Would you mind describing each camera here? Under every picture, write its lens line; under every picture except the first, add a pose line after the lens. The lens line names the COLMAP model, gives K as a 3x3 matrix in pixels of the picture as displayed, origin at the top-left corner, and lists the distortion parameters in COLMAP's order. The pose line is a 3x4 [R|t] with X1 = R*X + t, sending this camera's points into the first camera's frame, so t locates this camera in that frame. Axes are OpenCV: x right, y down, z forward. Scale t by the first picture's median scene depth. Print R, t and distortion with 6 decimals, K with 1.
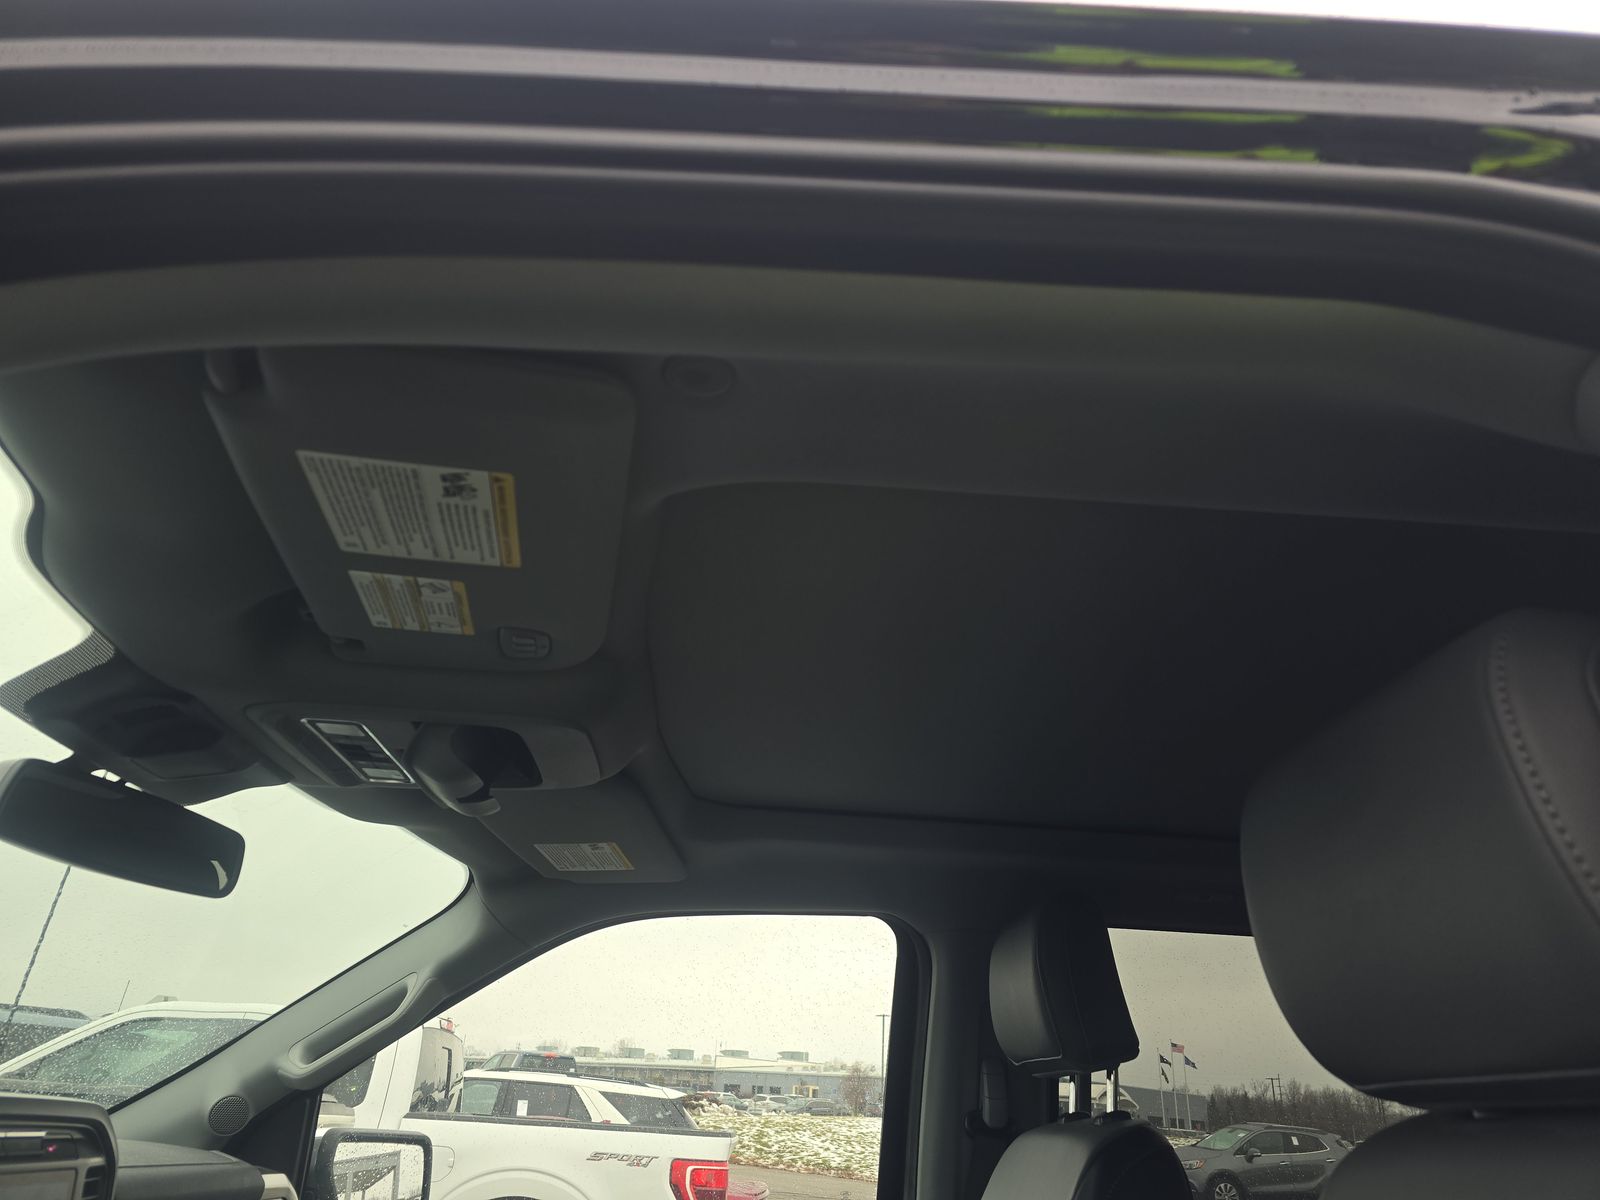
lens RADIAL K [[1153.6, 0, 800.0], [0, 1153.6, 600.0], [0, 0, 1]] dist [0.040107, -0.003676]
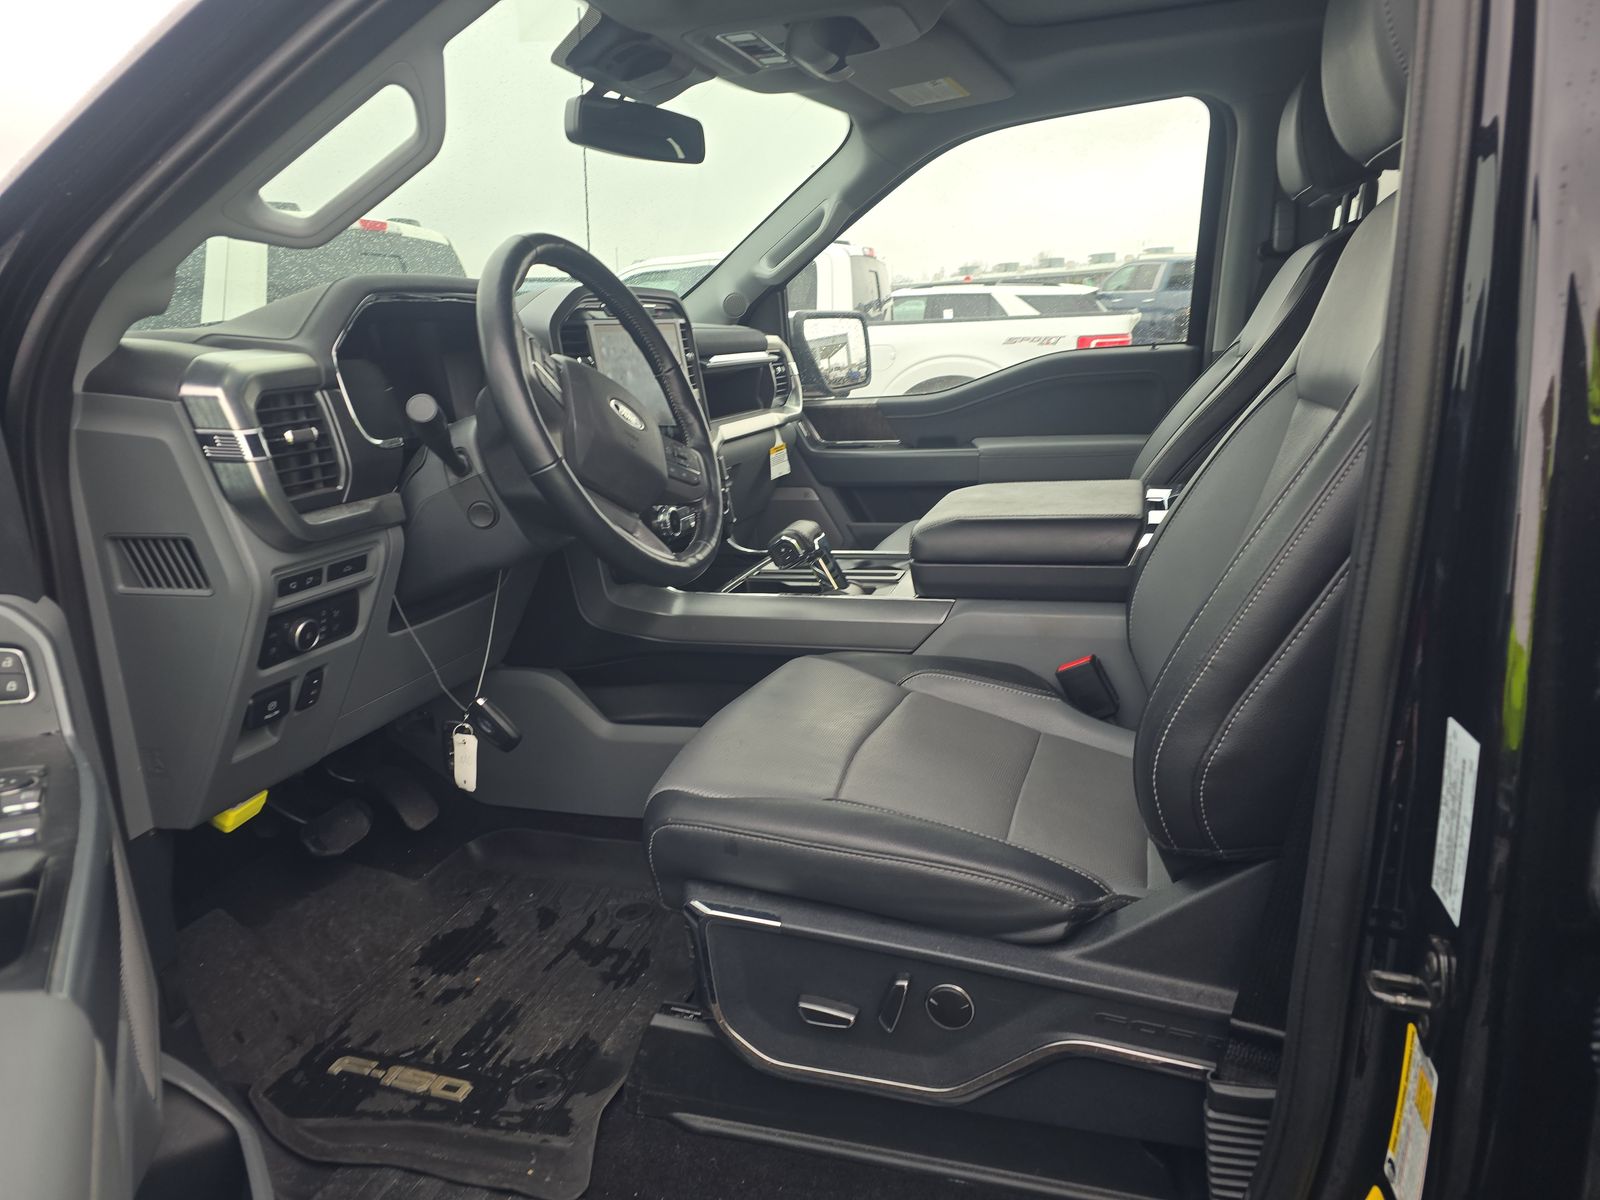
lens RADIAL K [[1153.6, 0, 800.0], [0, 1153.6, 600.0], [0, 0, 1]] dist [0.040107, -0.003676]
pose [[0.935608, -0.022269, -0.352337, 0.122092], [0.230974, 0.793389, 0.563192, -0.091568], [0.266999, -0.608308, 0.747444, -0.351384]]
